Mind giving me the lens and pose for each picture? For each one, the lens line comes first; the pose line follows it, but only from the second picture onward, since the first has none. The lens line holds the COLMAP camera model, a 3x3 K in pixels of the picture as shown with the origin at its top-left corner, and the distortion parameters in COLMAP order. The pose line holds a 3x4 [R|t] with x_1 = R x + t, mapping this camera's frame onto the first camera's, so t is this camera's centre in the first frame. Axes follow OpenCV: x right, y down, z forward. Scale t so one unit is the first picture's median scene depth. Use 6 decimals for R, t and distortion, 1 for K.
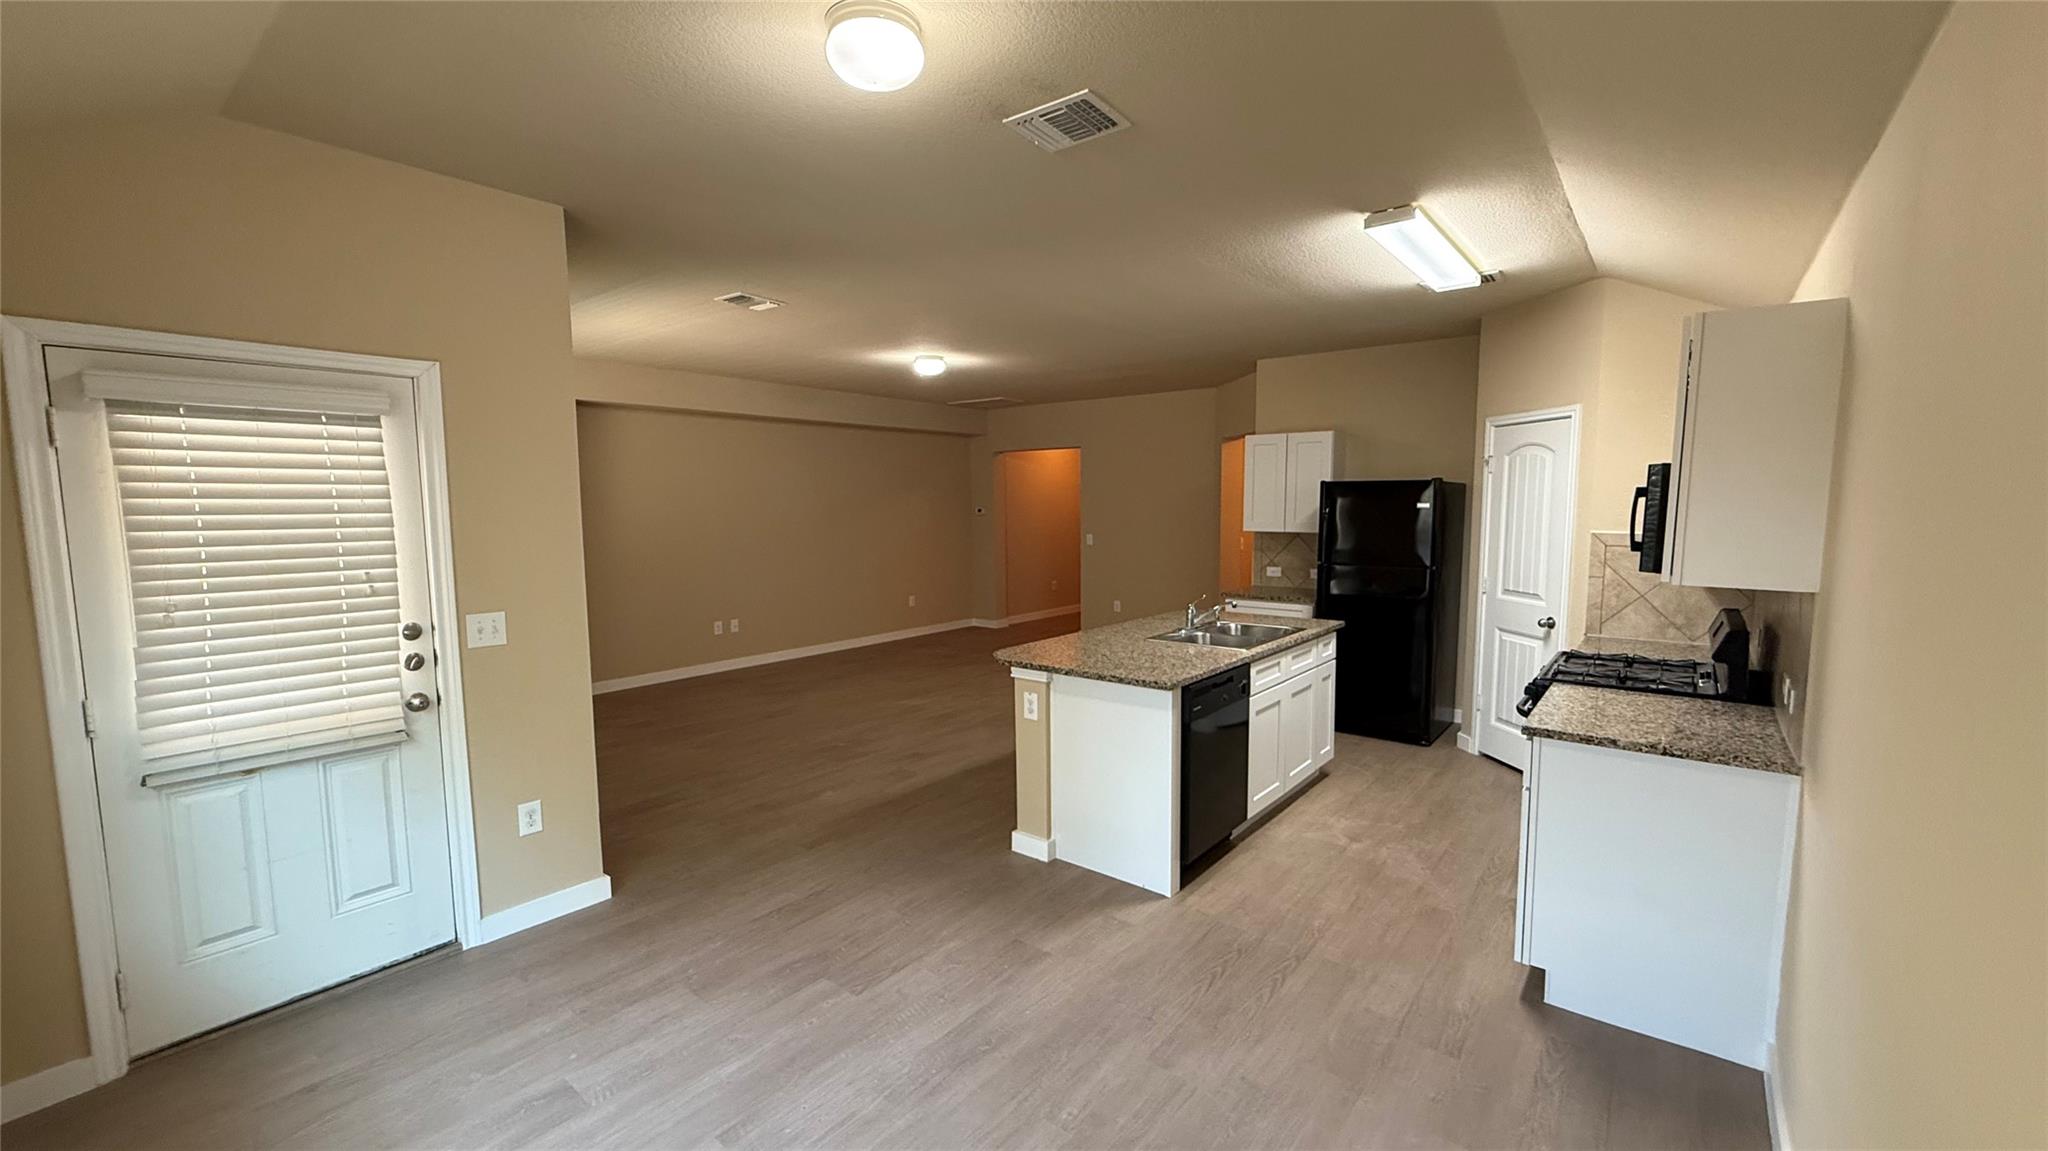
lens RADIAL K [[813.6, 0, 1015.9], [0, 813.6, 577.7], [0, 0, 1]] dist [-0.000433, 0.000025]
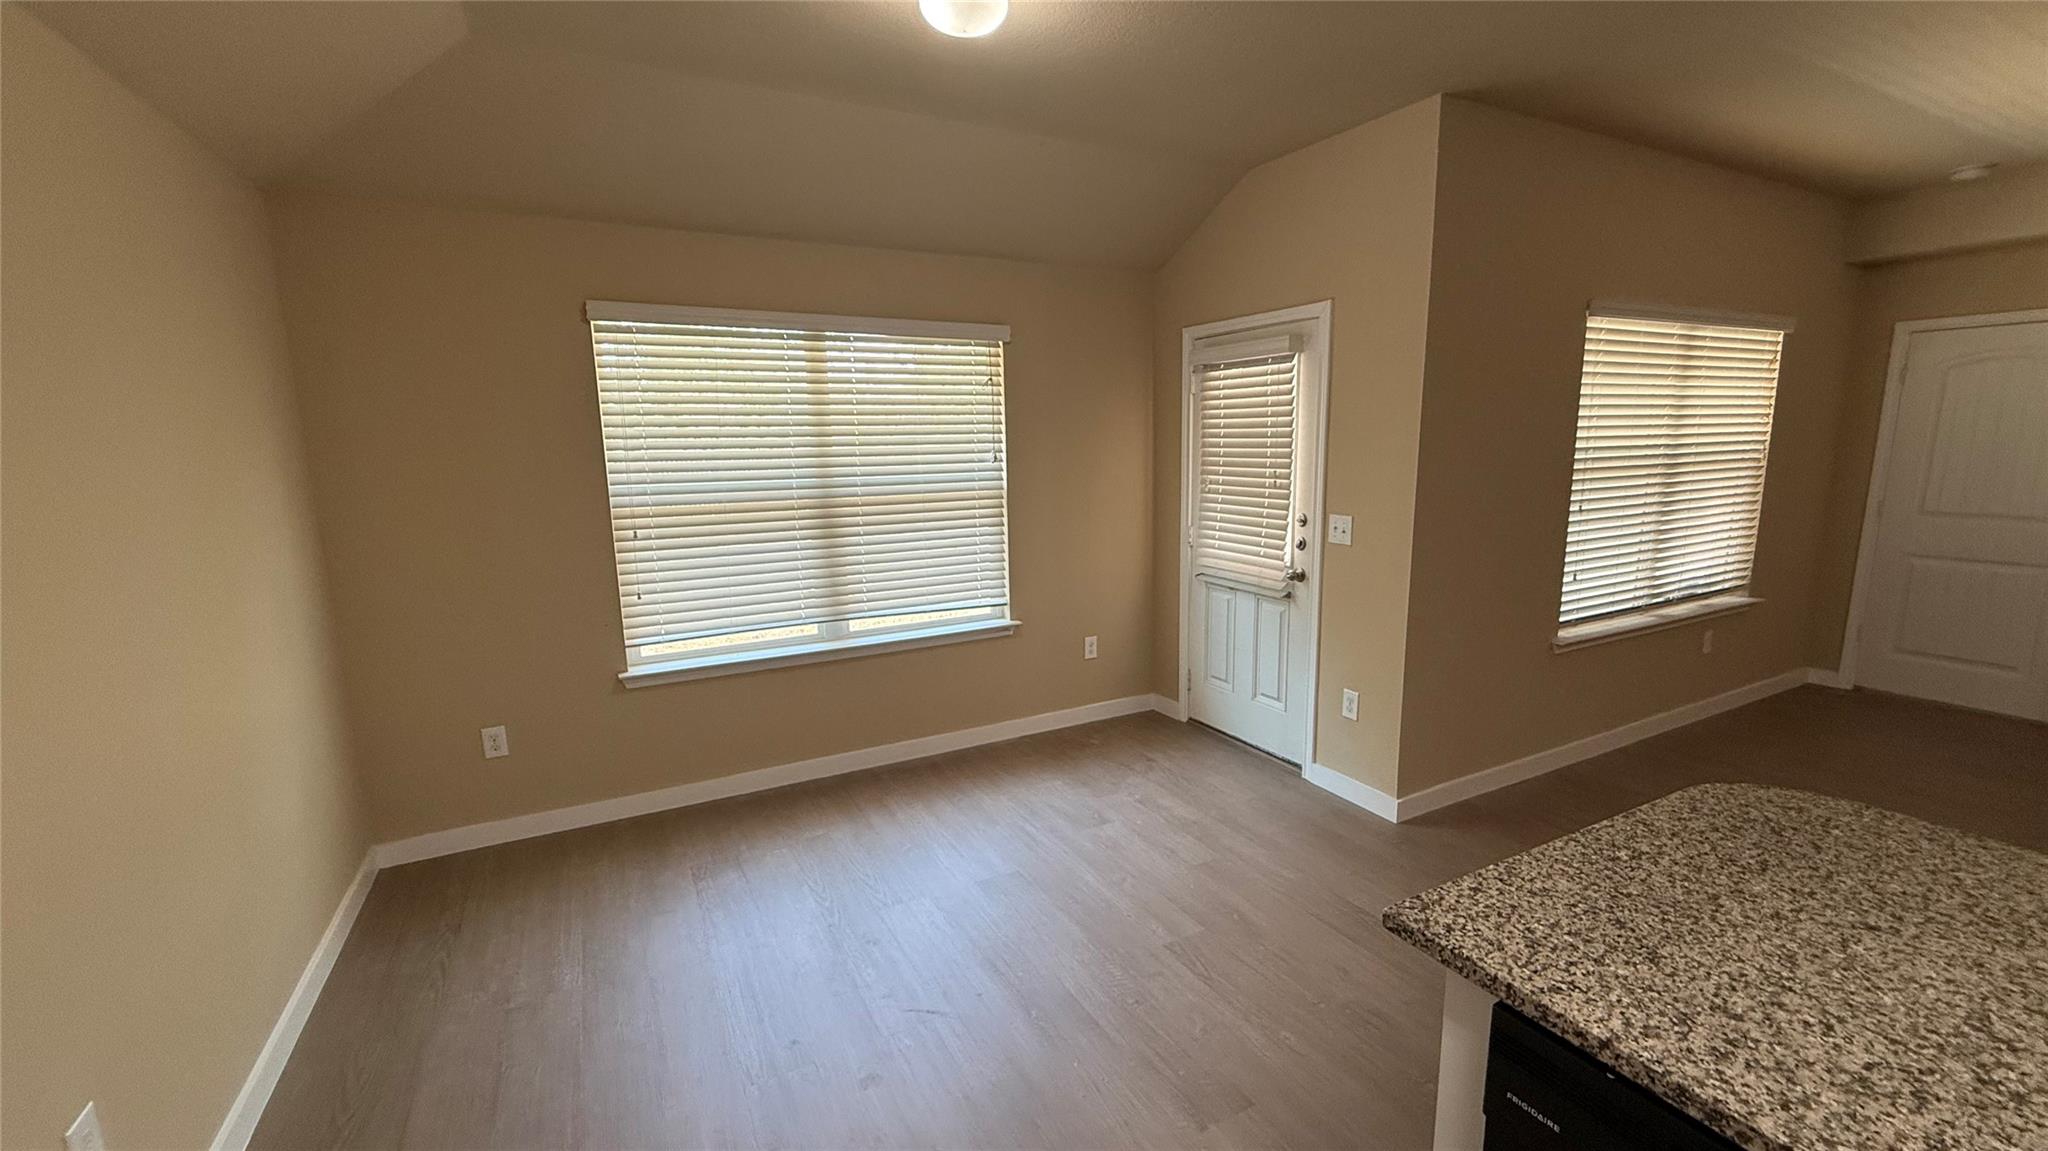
lens RADIAL K [[813.6, 0, 1017.1], [0, 813.6, 574.3], [0, 0, 1]] dist [-0.000433, 0.000025]
pose [[-0.394078, 0.165511, -0.904051, 0.612904], [-0.066003, 0.976015, 0.207457, -0.086842], [0.916704, 0.141425, -0.373701, 1.063099]]
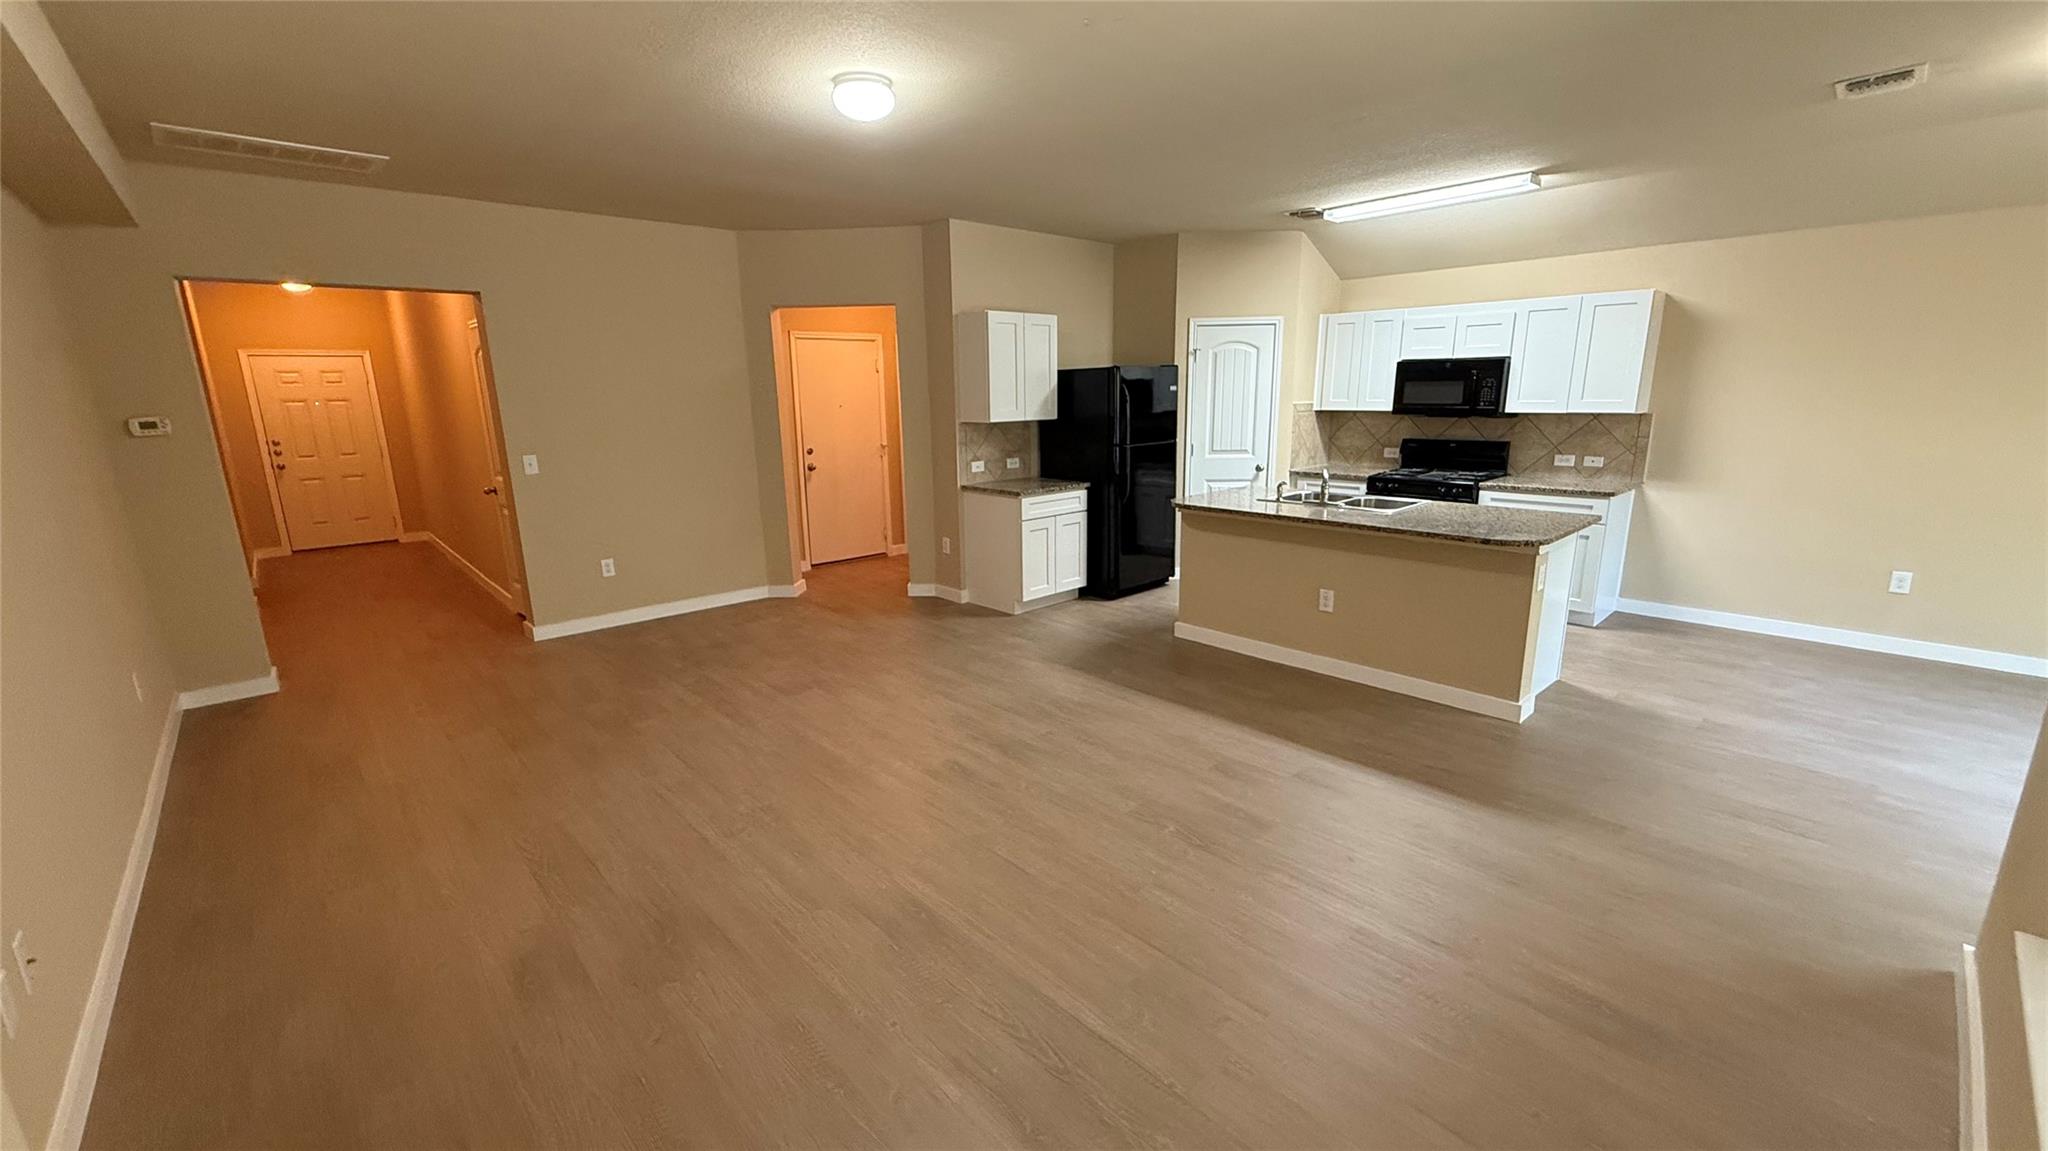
lens RADIAL K [[813.6, 0, 1017.3], [0, 813.6, 577.5], [0, 0, 1]] dist [-0.000433, 0.000025]
pose [[0.145256, -0.222408, 0.964072, -1.383063], [0.111194, 0.971903, 0.207461, -0.167821], [-0.983126, 0.077064, 0.165906, 1.903597]]
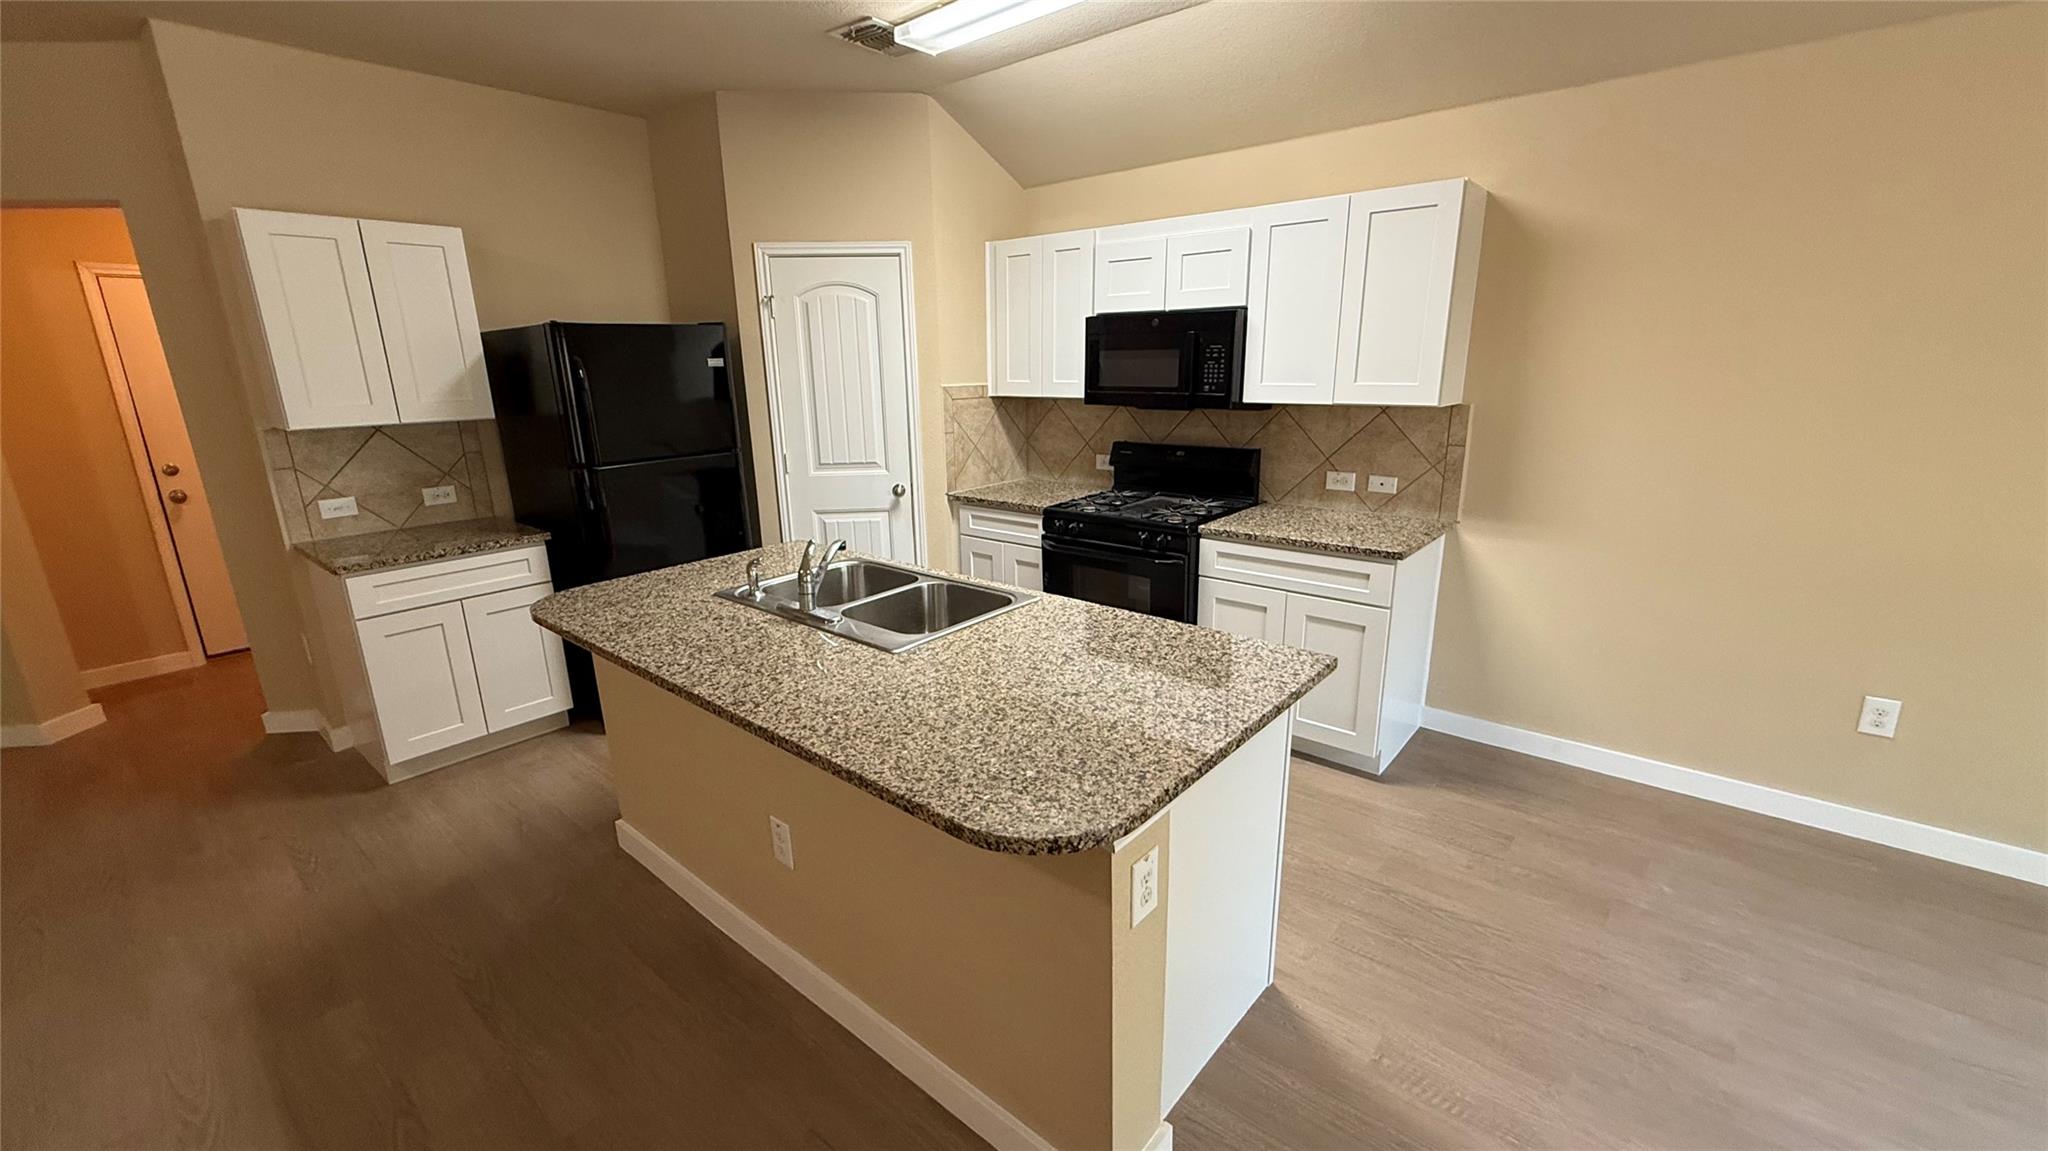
lens RADIAL K [[813.6, 0, 1019.5], [0, 813.6, 575.7], [0, 0, 1]] dist [-0.000433, 0.000025]
pose [[0.022044, -0.255502, 0.966557, -0.399915], [0.114301, 0.961097, 0.251451, -0.106532], [-0.993202, 0.104936, 0.050391, 1.311737]]
